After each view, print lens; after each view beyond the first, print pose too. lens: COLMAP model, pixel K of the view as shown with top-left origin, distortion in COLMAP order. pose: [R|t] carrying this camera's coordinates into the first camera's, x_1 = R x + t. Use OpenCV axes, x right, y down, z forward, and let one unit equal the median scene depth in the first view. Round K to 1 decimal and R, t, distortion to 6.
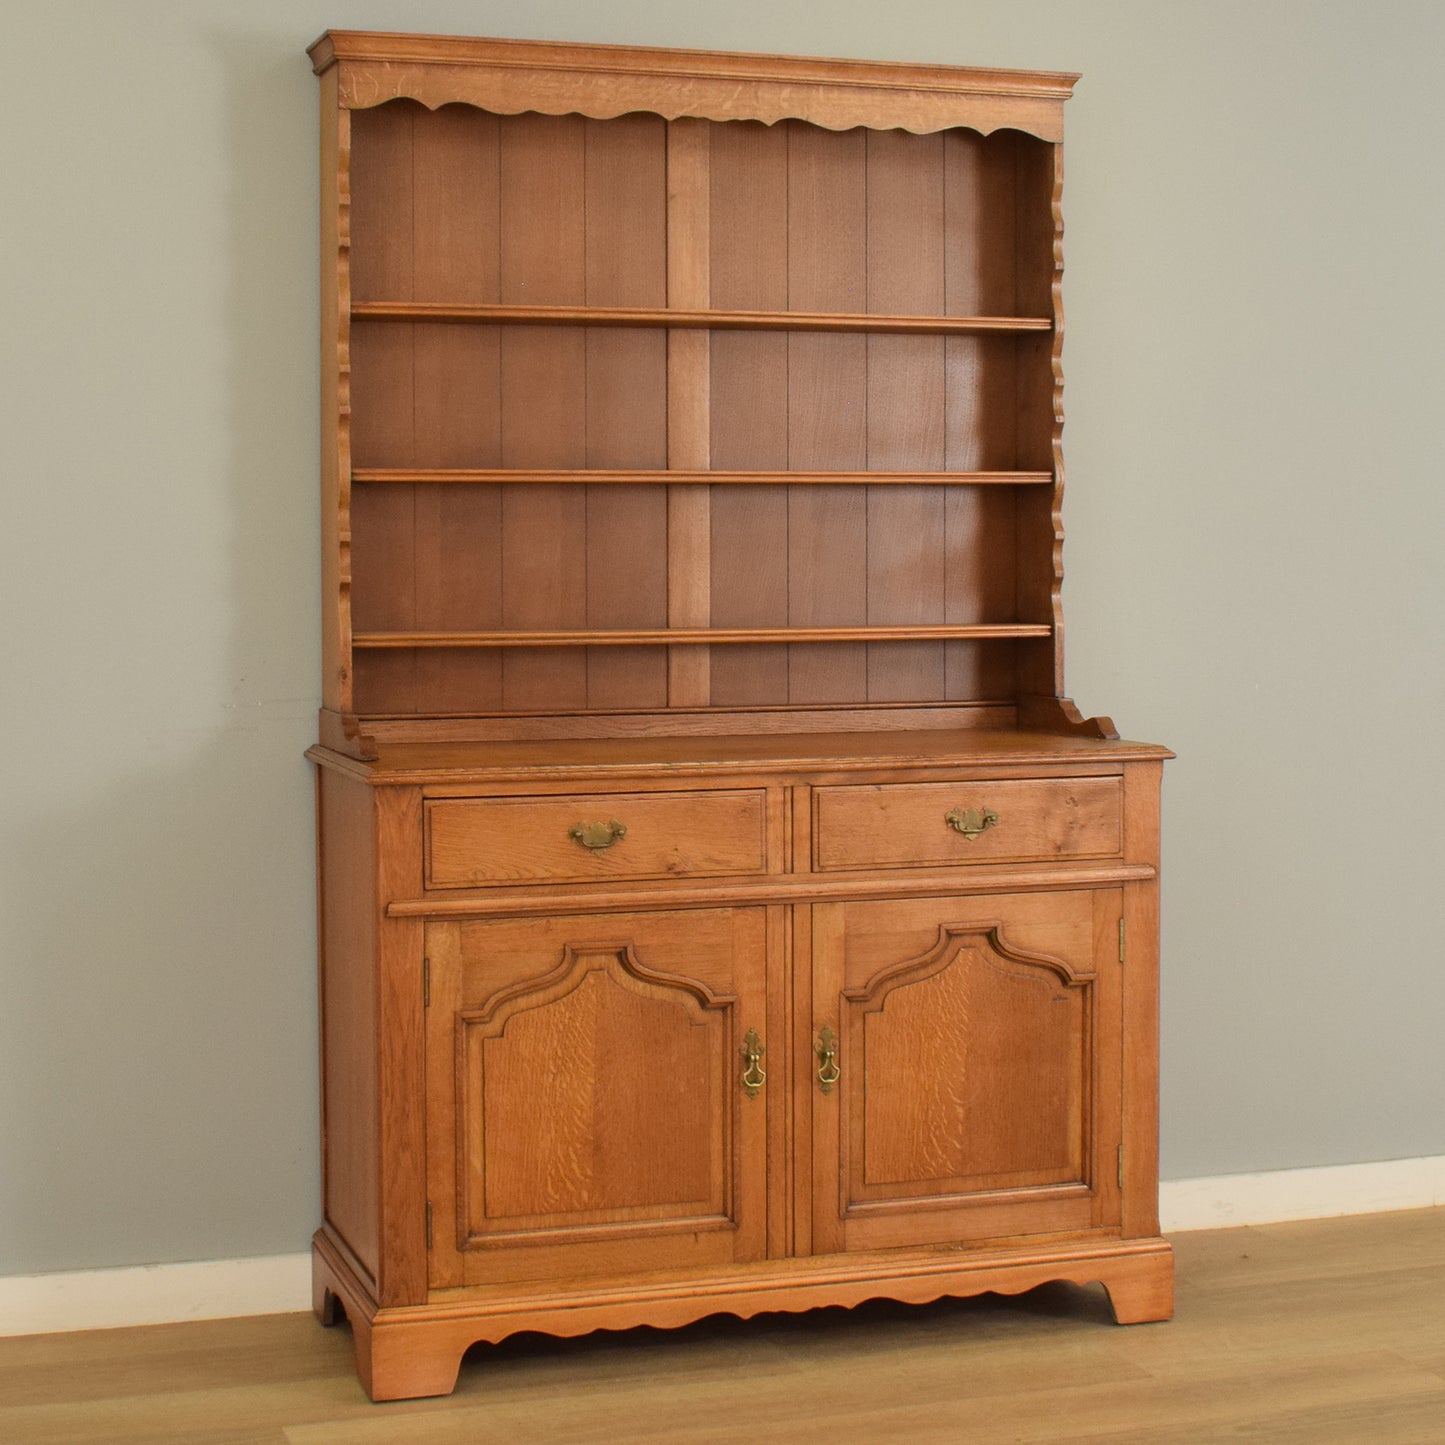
lens RADIAL K [[2654.3, 0, 638.9], [0, 2654.3, 655.8], [0, 0, 1]] dist [-0.094678, 0.000000]
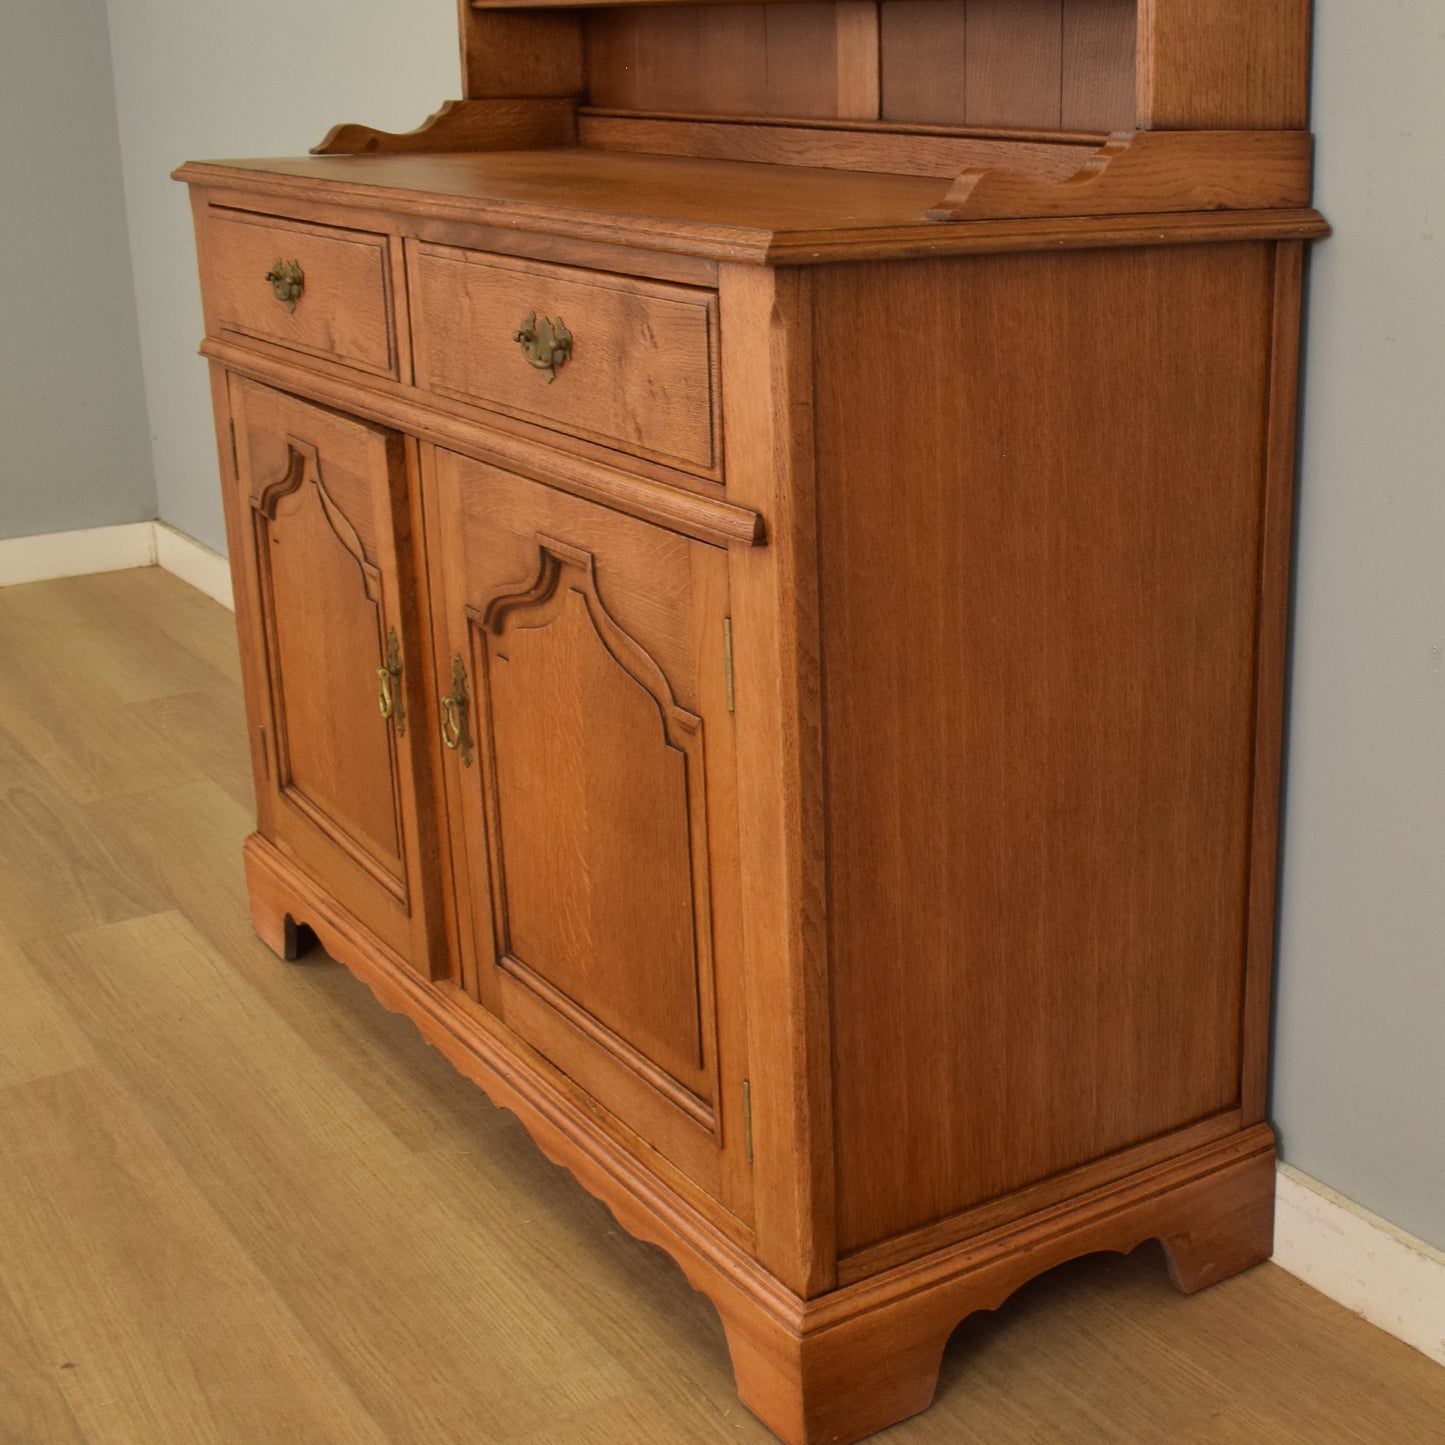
lens RADIAL K [[2119.1, 0, 1080.4], [0, 2119.1, 771.6], [0, 0, 1]] dist [-0.097356, 0.000000]
pose [[0.364372, 0.308612, -0.878630, 0.535262], [-0.056385, 0.949072, 0.309971, 0.010275], [0.929545, -0.063403, 0.363217, 0.941102]]
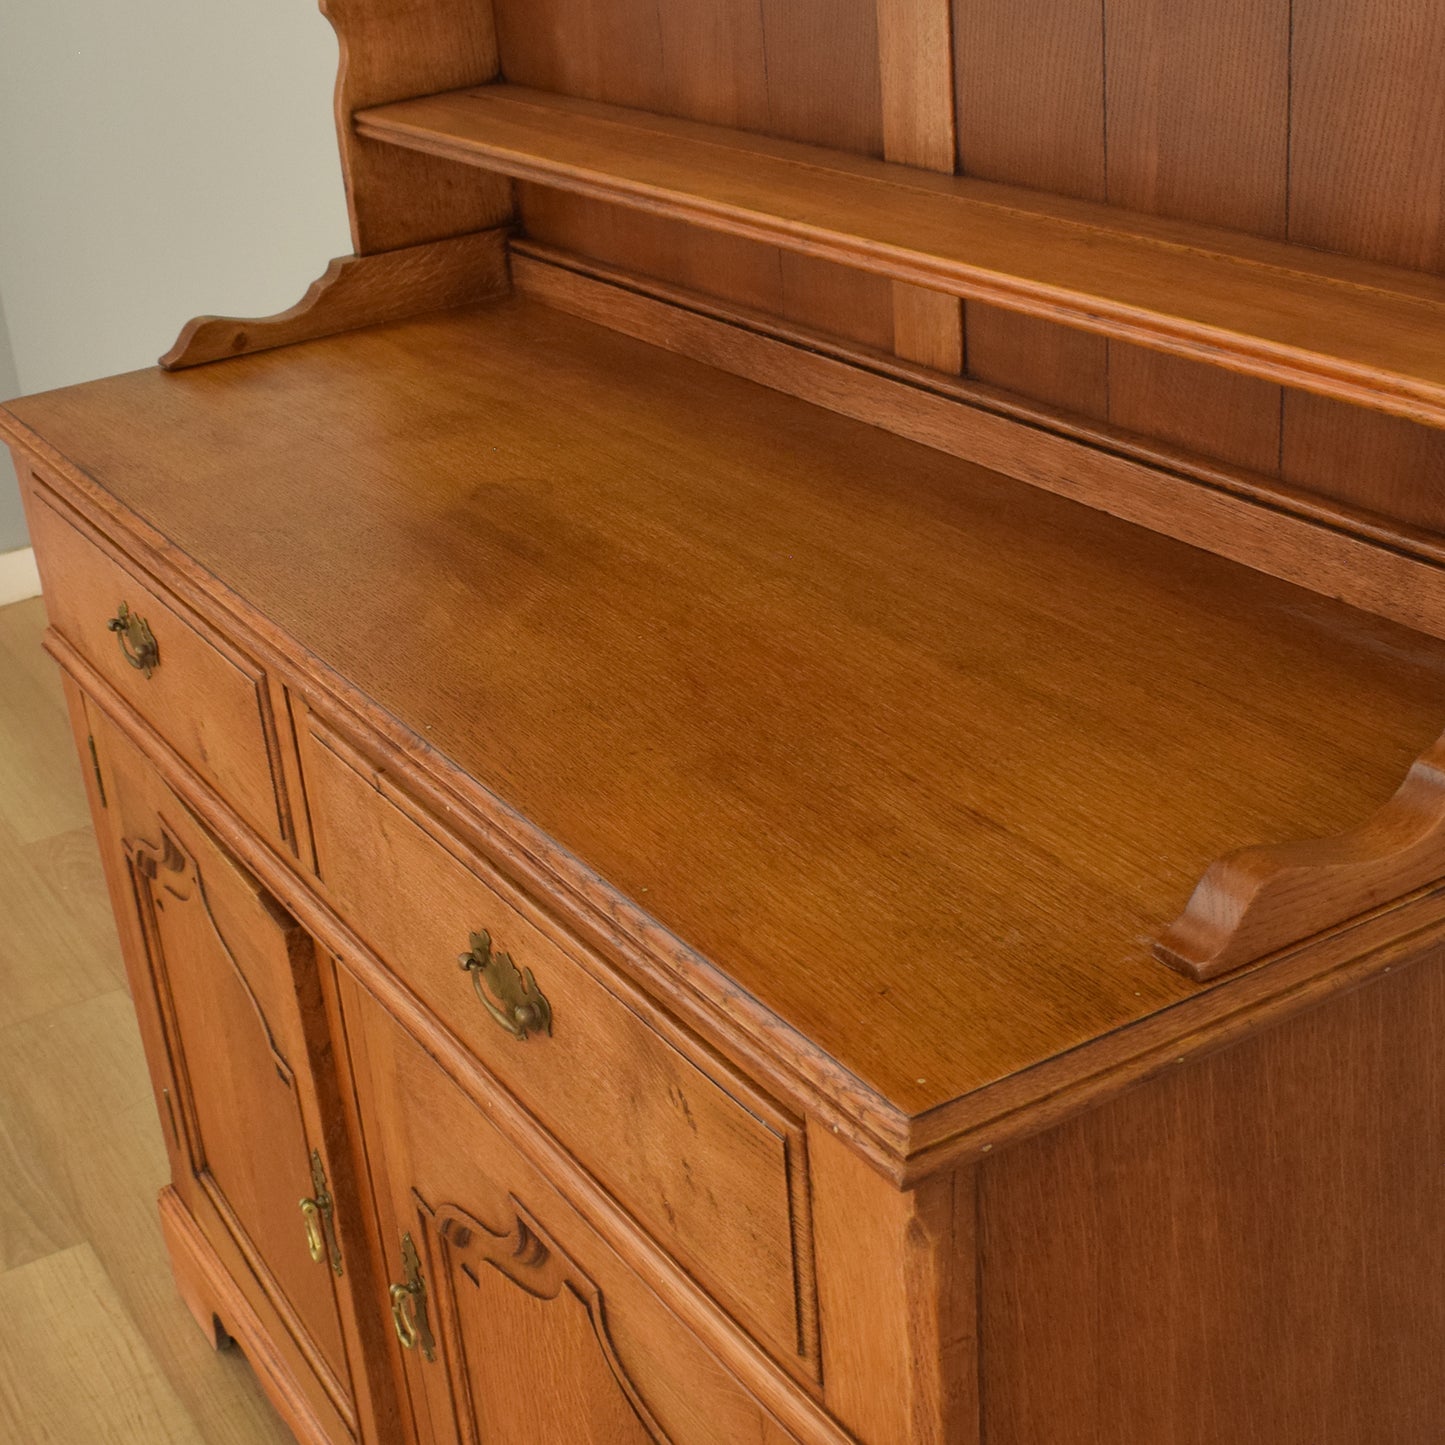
lens RADIAL K [[2235.1, 0, 605.3], [0, 2235.1, 779.0], [0, 0, 1]] dist [-0.094092, 0.000000]
pose [[0.201010, 0.414963, -0.887356, 0.358554], [0.054224, 0.899743, 0.433039, -0.078089], [0.978087, -0.135161, 0.158356, 0.968011]]
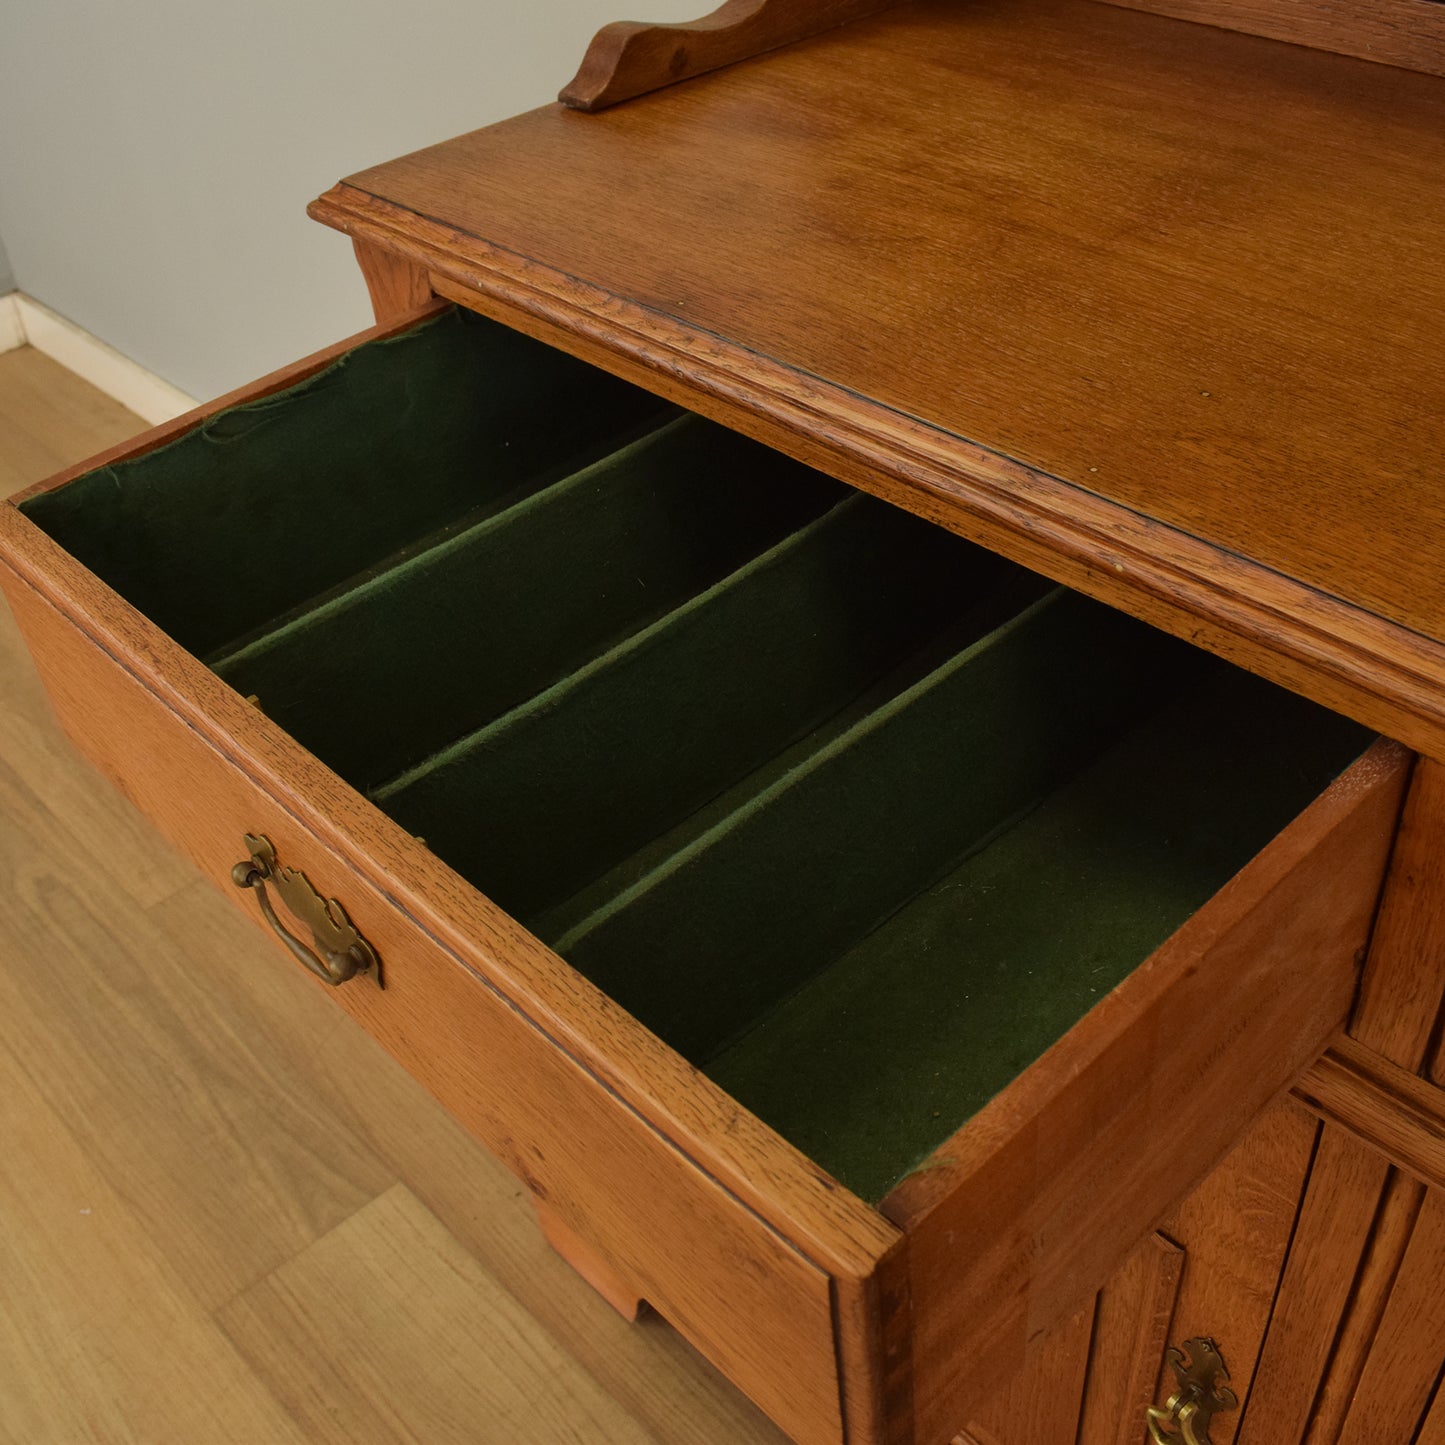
lens RADIAL K [[1669.0, 0, 725.2], [0, 1669.0, 714.7], [0, 0, 1]] dist [-0.095200, 0.000000]
pose [[0.434865, 0.541063, -0.719822, 0.111584], [0.026706, 0.791261, 0.610895, -0.031054], [0.900100, -0.284880, 0.329642, 0.886074]]
